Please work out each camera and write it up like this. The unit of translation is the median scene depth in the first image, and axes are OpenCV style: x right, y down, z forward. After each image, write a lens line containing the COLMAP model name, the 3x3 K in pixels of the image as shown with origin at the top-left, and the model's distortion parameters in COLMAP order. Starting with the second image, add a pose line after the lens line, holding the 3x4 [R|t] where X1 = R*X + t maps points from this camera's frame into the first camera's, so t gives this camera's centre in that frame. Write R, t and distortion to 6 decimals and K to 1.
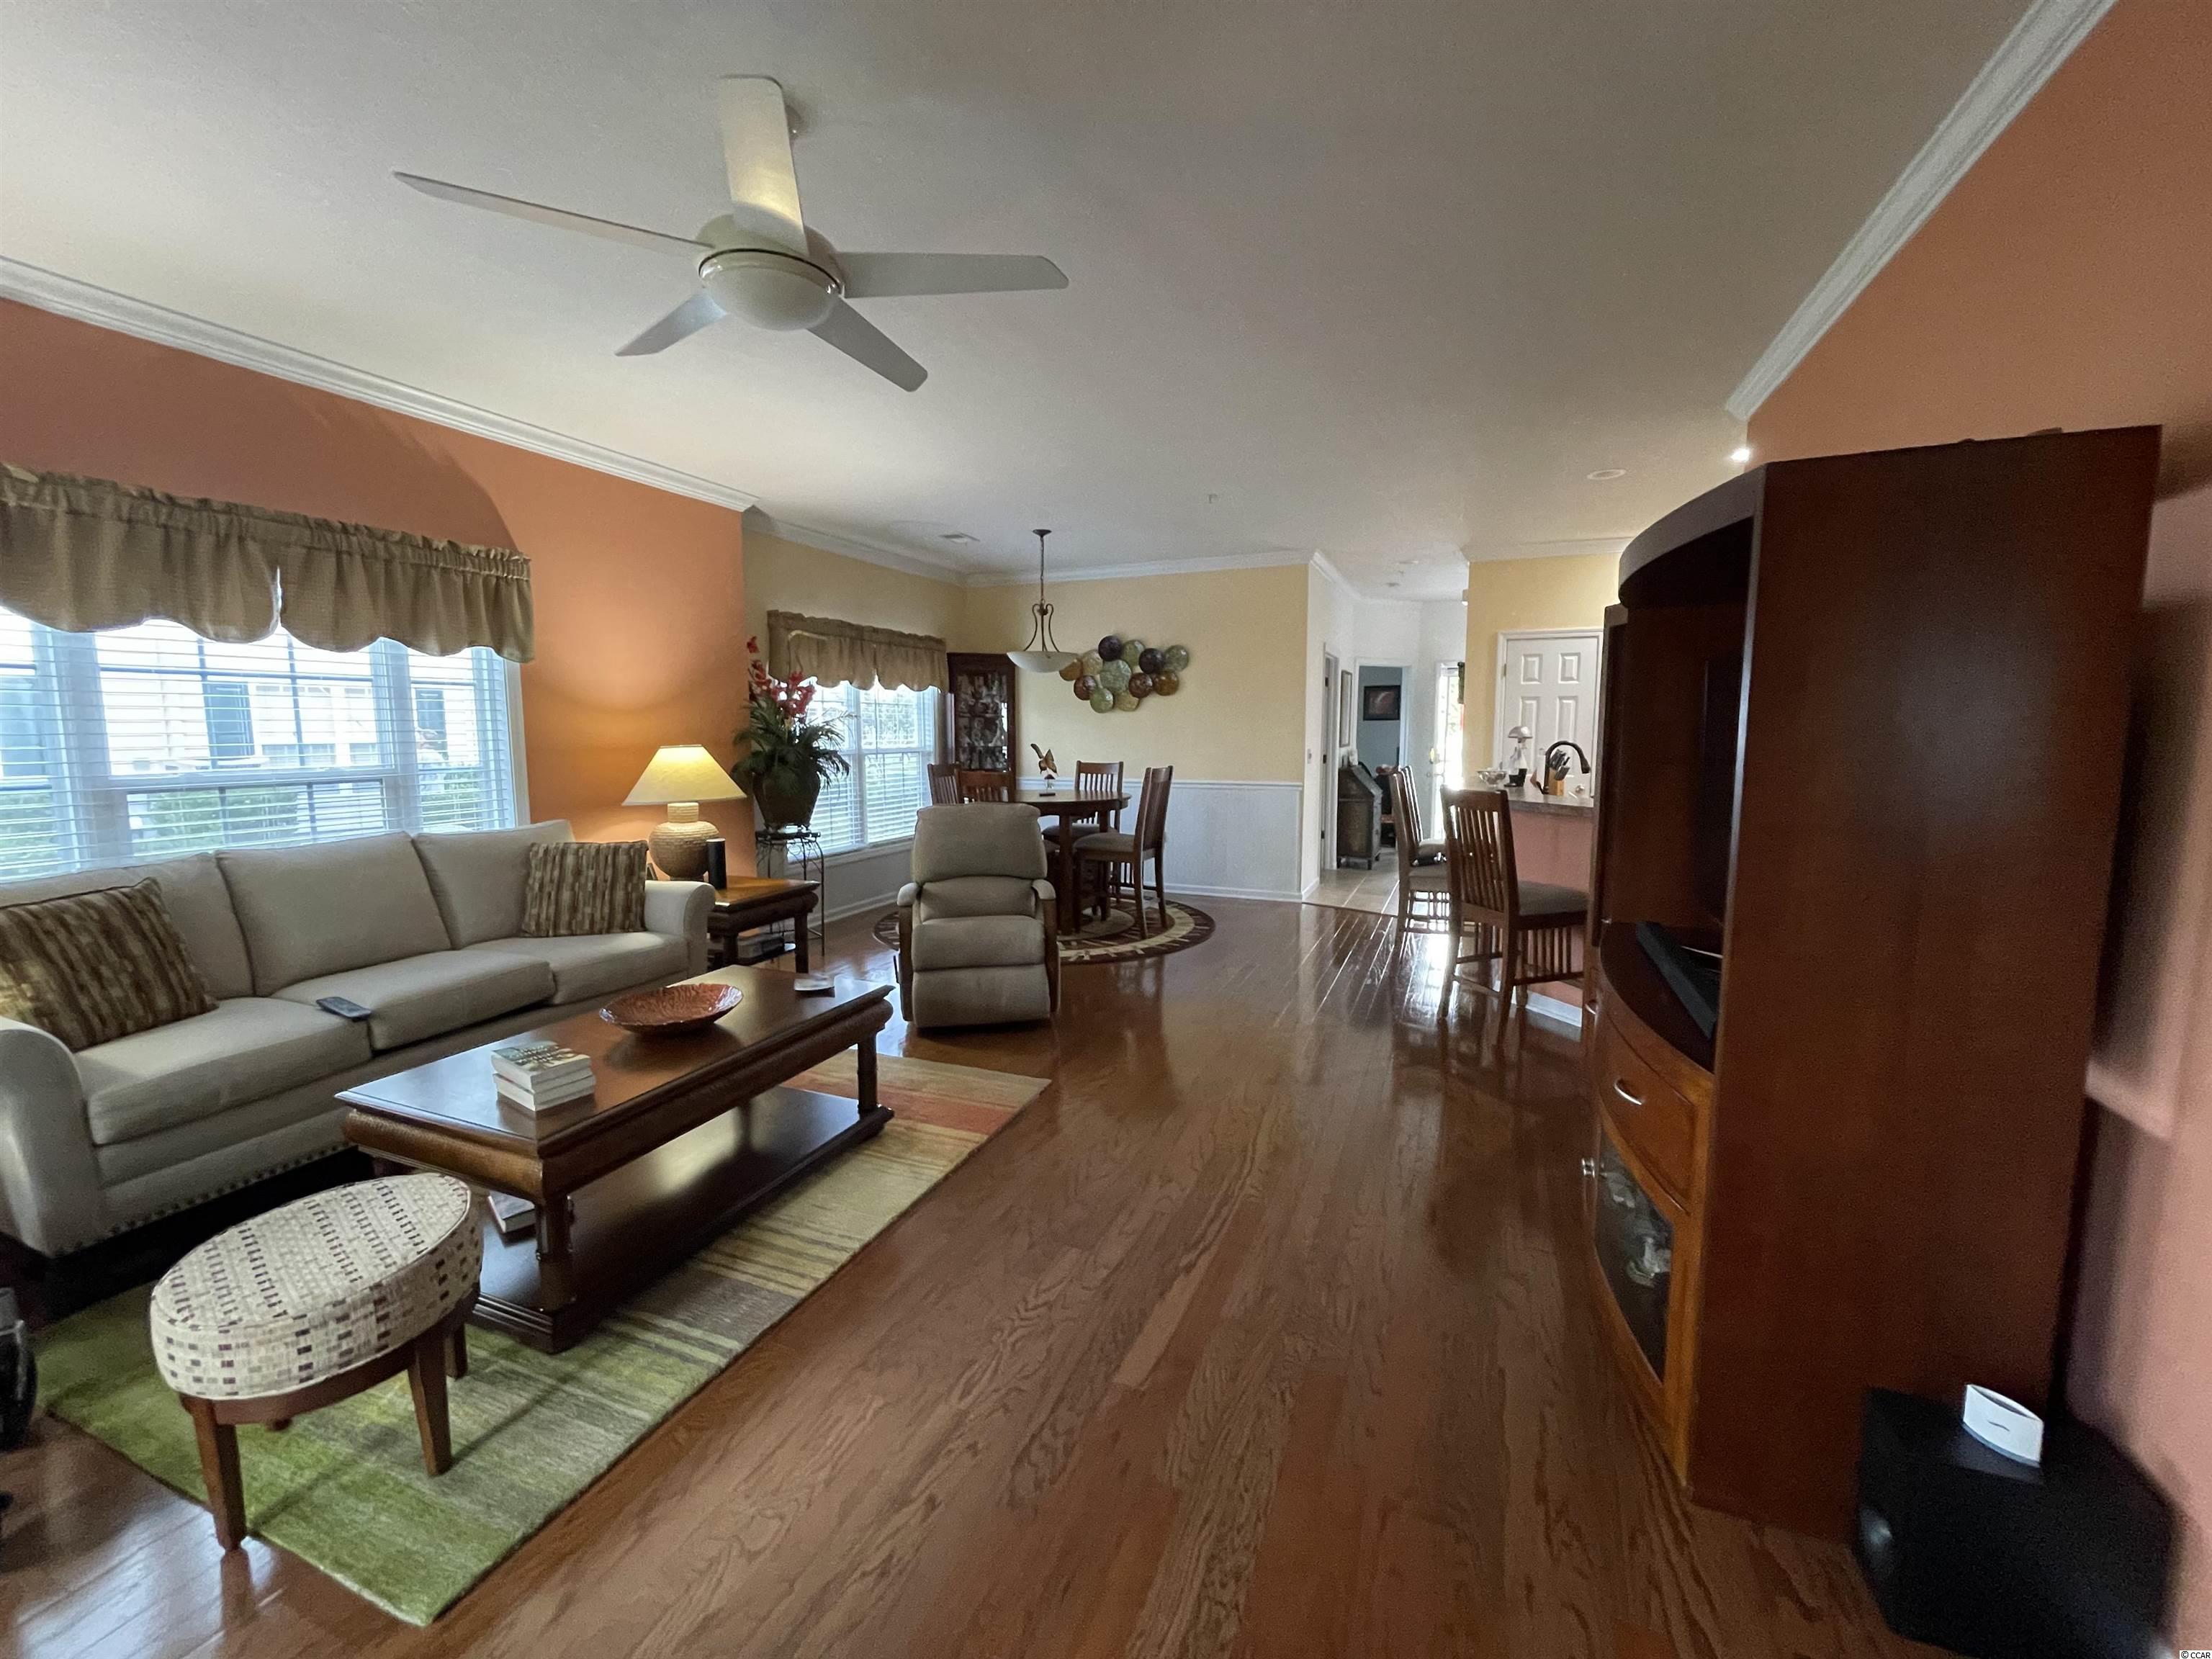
lens RADIAL K [[894.3, 0, 1105.5], [0, 894.3, 826.5], [0, 0, 1]] dist [-0.000710, 0.000371]
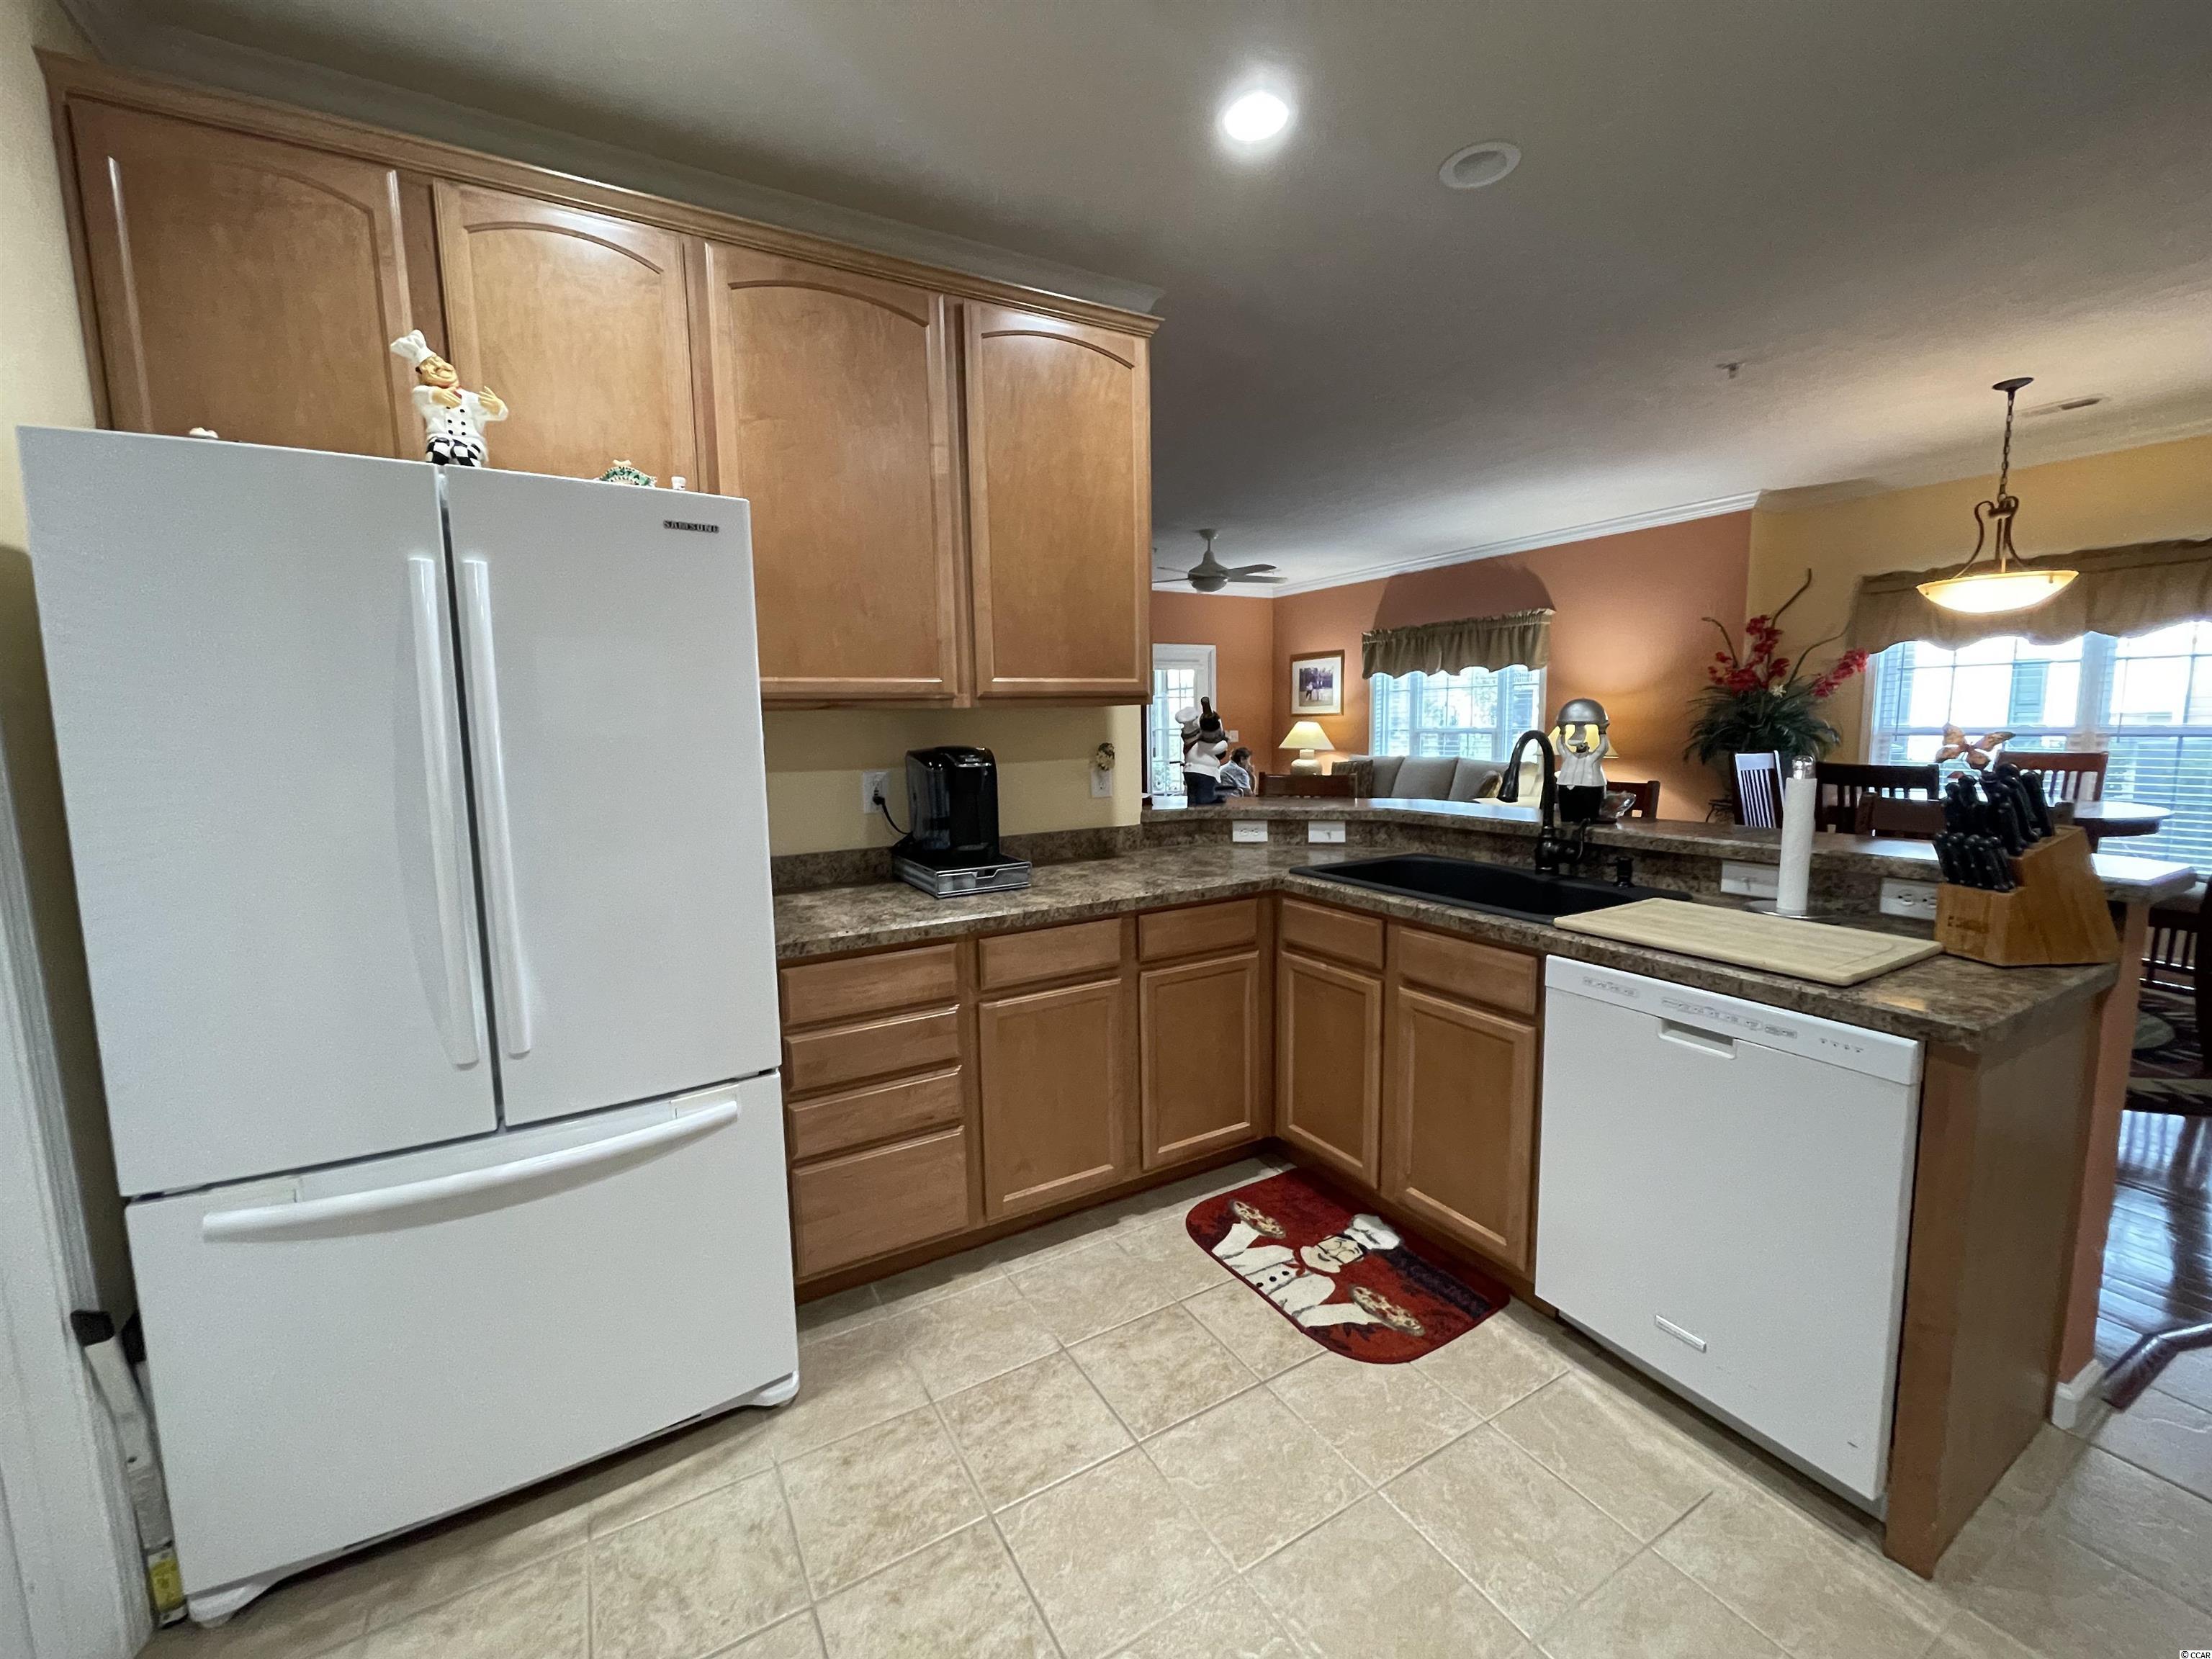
lens RADIAL K [[894.3, 0, 1095.5], [0, 894.3, 820.0], [0, 0, 1]] dist [-0.000710, 0.000371]
pose [[-0.610687, 0.093063, -0.786385, 1.411866], [-0.076112, 0.981574, 0.175269, -0.148475], [0.788206, 0.166888, -0.592351, 1.525901]]
